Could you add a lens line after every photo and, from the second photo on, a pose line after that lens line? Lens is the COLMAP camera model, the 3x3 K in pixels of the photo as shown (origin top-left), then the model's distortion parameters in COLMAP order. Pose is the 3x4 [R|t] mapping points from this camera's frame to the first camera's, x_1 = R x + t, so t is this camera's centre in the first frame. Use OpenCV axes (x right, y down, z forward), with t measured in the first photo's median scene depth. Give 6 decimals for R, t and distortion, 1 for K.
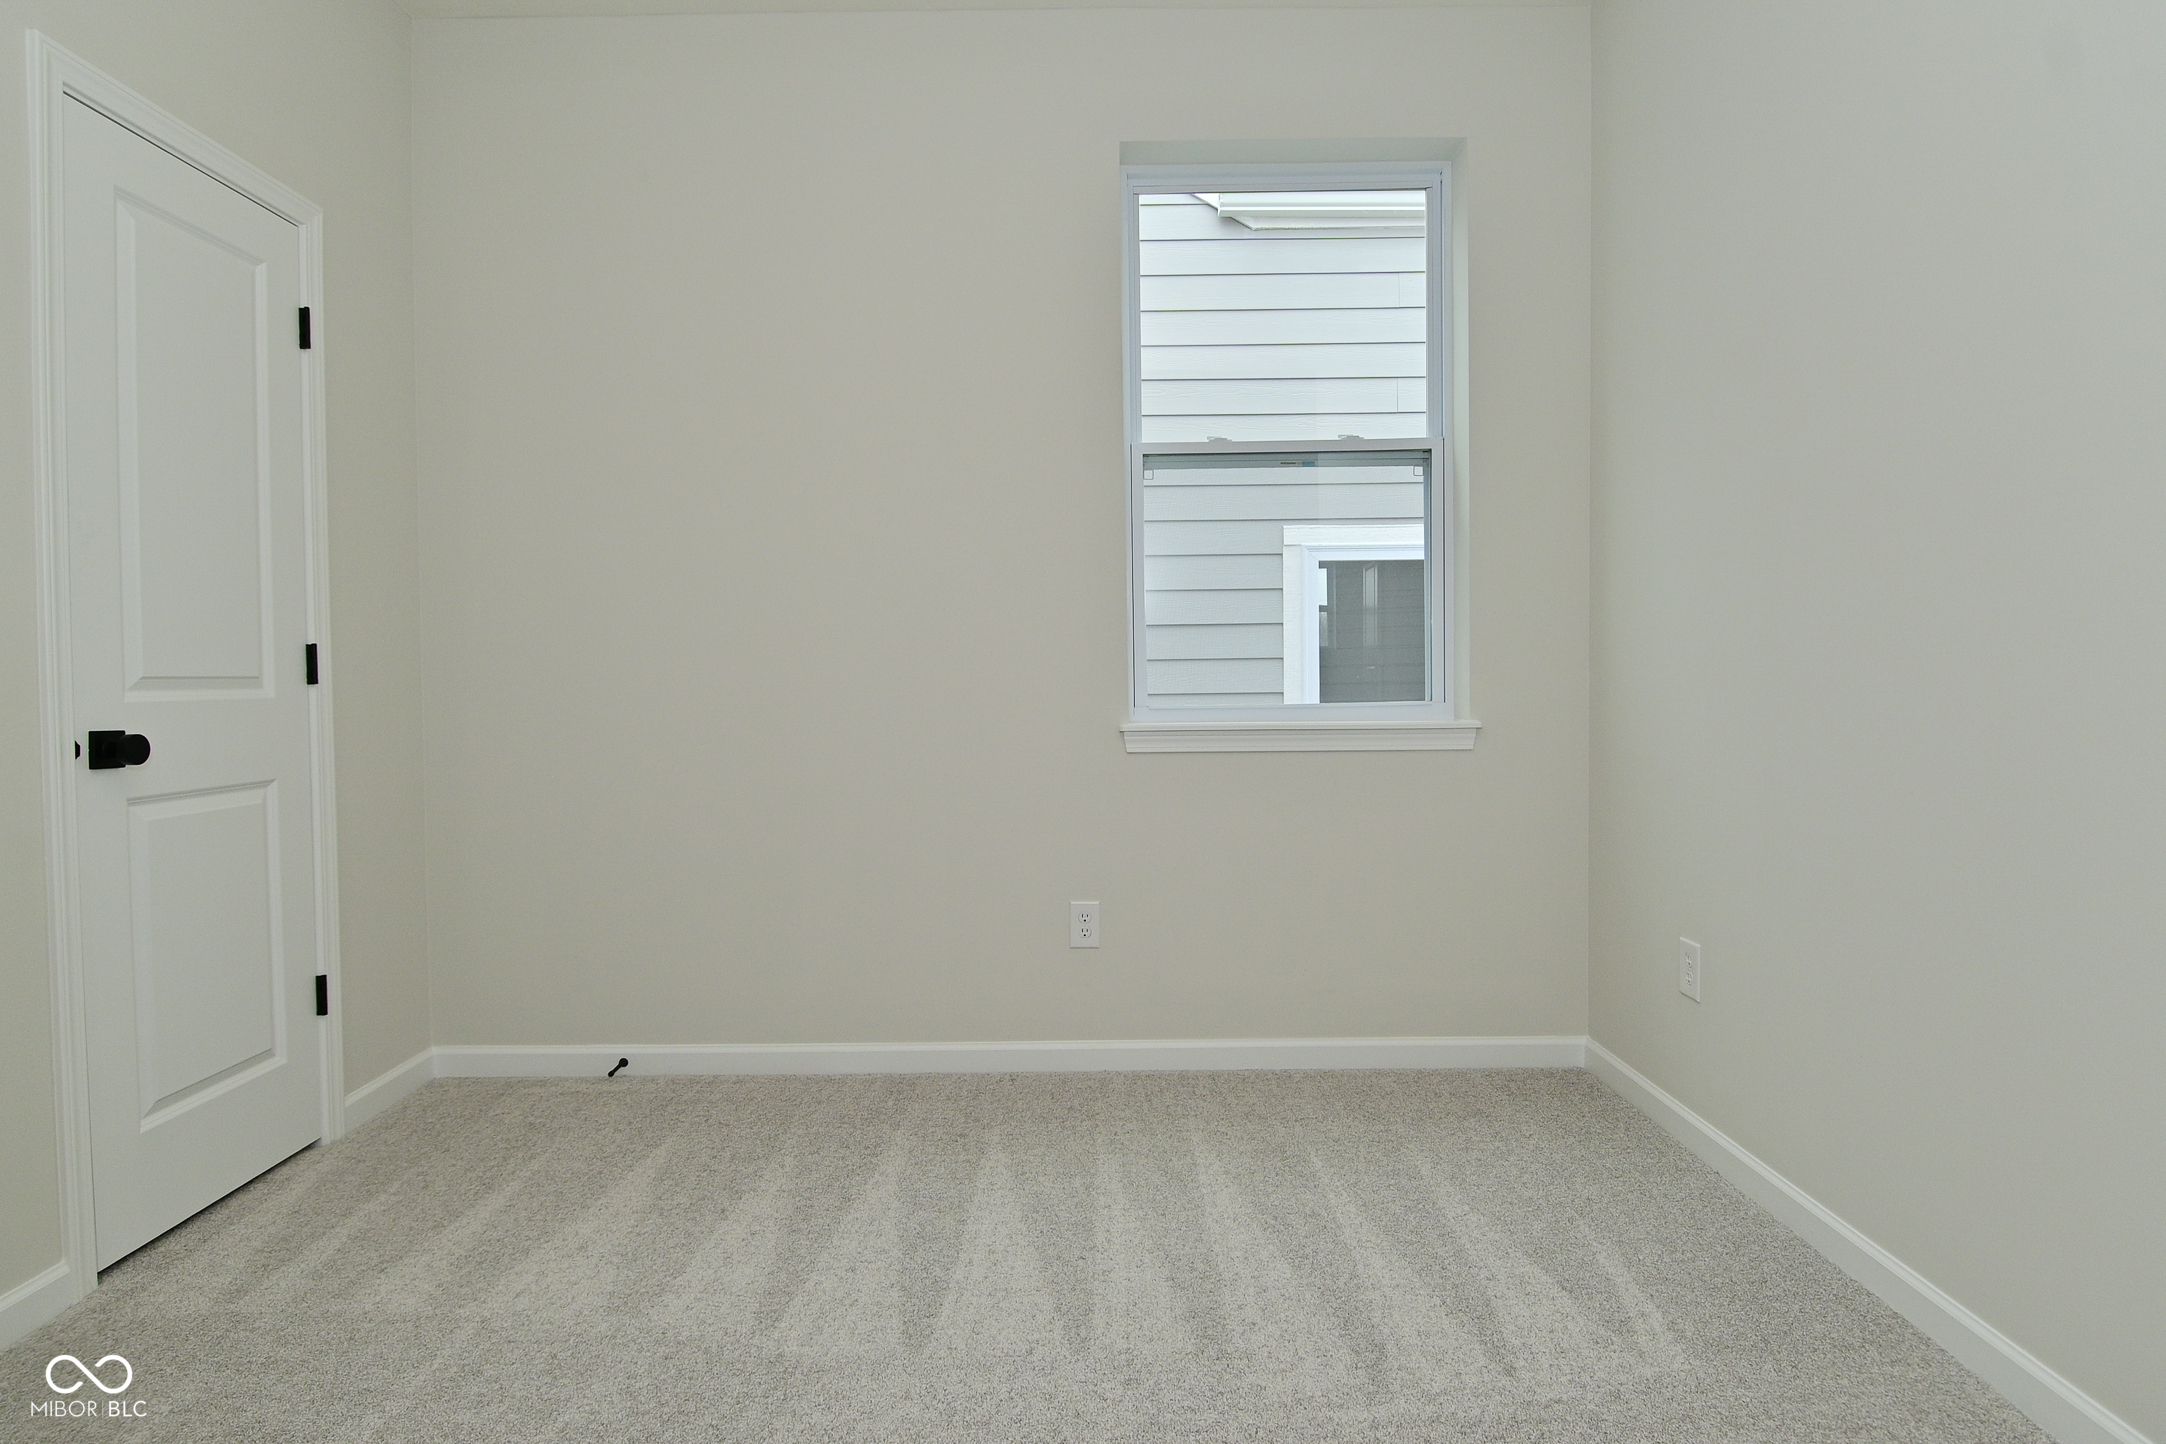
lens RADIAL K [[1142.0, 0, 1090.5], [0, 1142.0, 690.2], [0, 0, 1]] dist [0.012935, -0.021809]
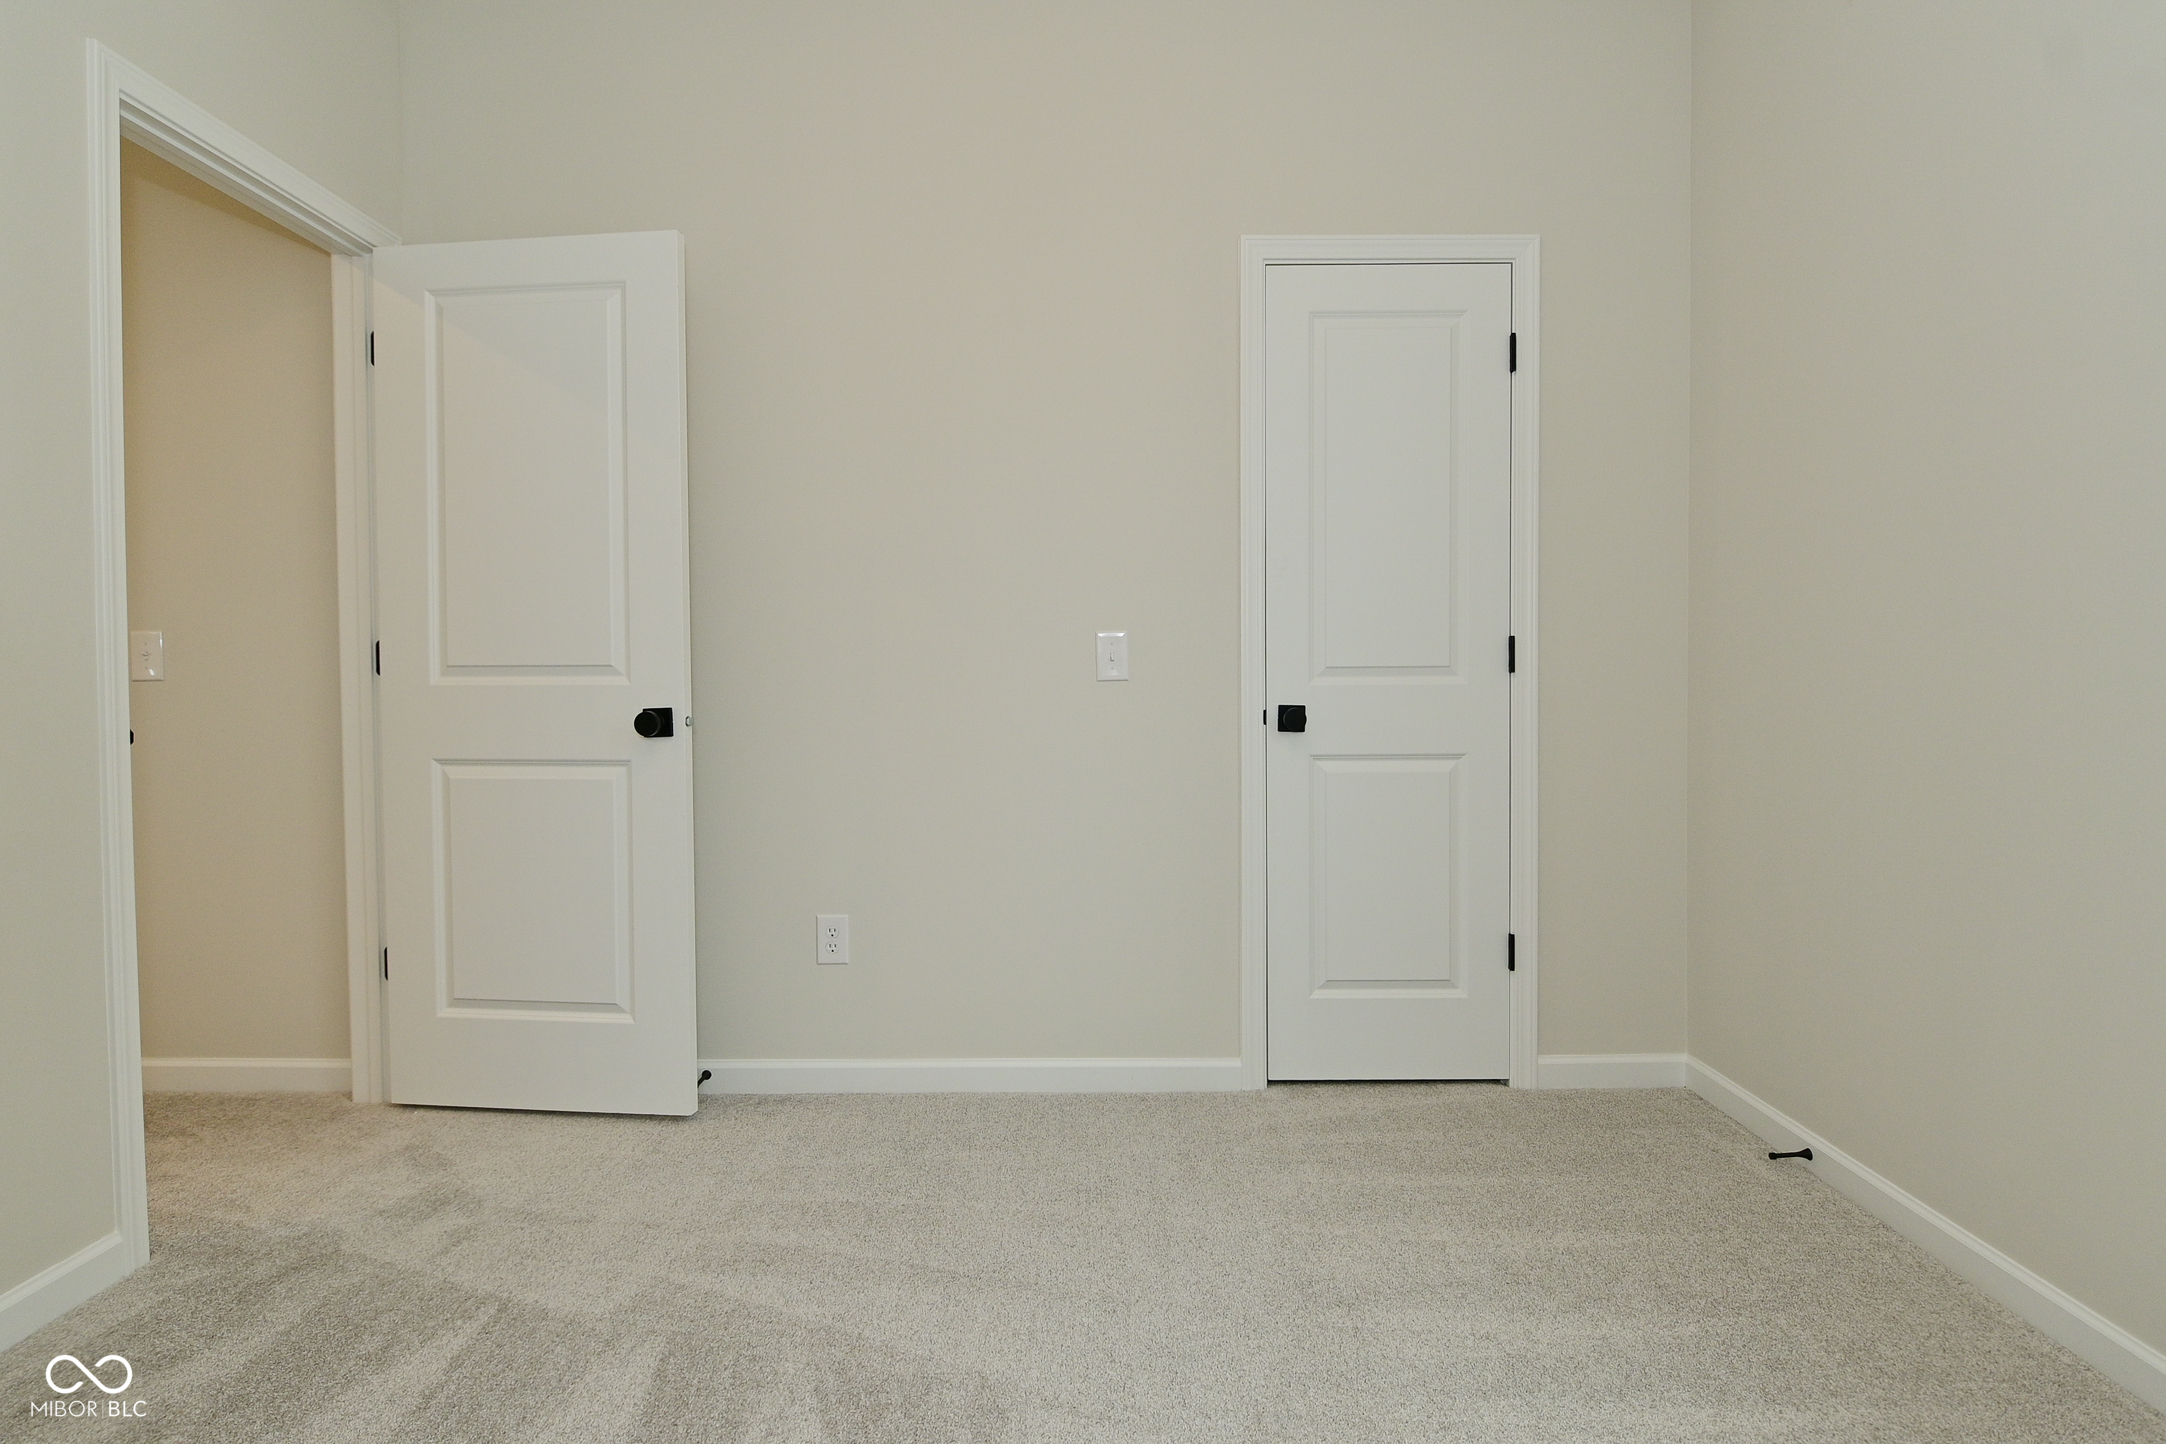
lens RADIAL K [[1142.0, 0, 1102.1], [0, 1142.0, 695.1], [0, 0, 1]] dist [0.012935, -0.021809]
pose [[-0.008683, 0.022693, -0.999705, 0.465372], [-0.003528, 0.999736, 0.022724, -0.006699], [0.999956, 0.003725, -0.008600, 0.648848]]
